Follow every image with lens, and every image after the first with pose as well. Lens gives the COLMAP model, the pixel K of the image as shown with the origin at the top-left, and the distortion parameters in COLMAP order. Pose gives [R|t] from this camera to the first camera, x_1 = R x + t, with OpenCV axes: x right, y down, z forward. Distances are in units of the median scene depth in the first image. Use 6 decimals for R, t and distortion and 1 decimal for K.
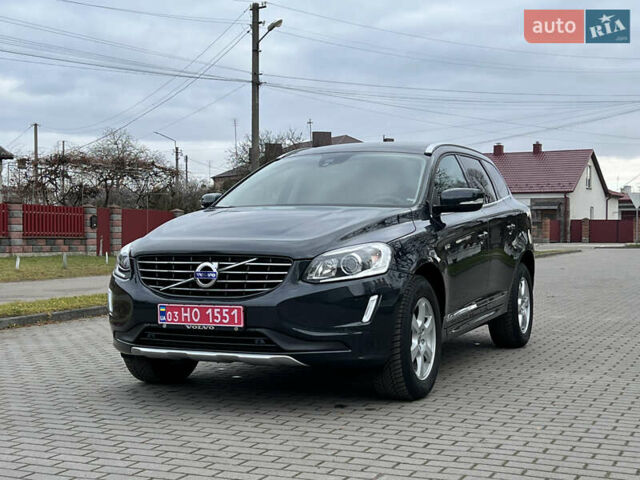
lens RADIAL K [[971.3, 0, 320.0], [0, 971.3, 240.0], [0, 0, 1]] dist [0.140100, -0.050844]
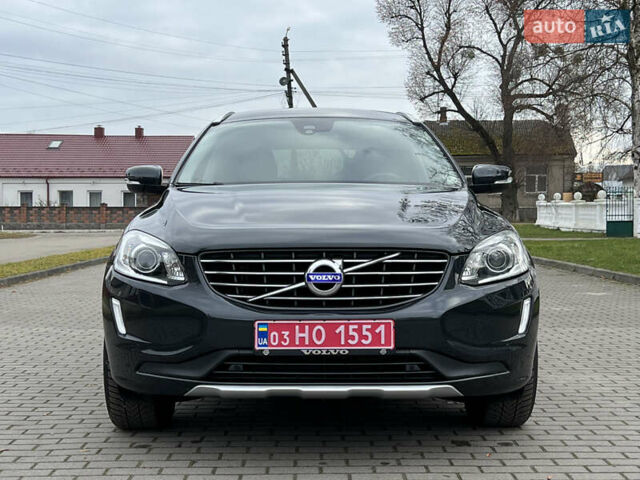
lens RADIAL K [[966.9, 0, 320.0], [0, 966.9, 240.0], [0, 0, 1]] dist [0.294401, -1.527841]
pose [[0.906063, -0.011456, 0.422987, -0.413920], [0.004996, 0.999853, 0.016377, -0.003231], [-0.423112, -0.012726, 0.905988, 0.355988]]
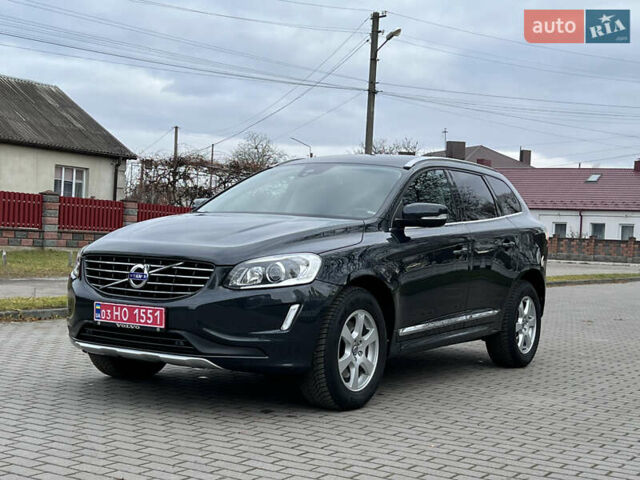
lens RADIAL K [[966.9, 0, 320.0], [0, 966.9, 240.0], [0, 0, 1]] dist [0.294401, -1.527841]
pose [[0.988157, 0.045604, -0.146513, 0.222359], [-0.046726, 0.998899, -0.004221, -0.007248], [0.146159, 0.011017, 0.989200, -0.001462]]
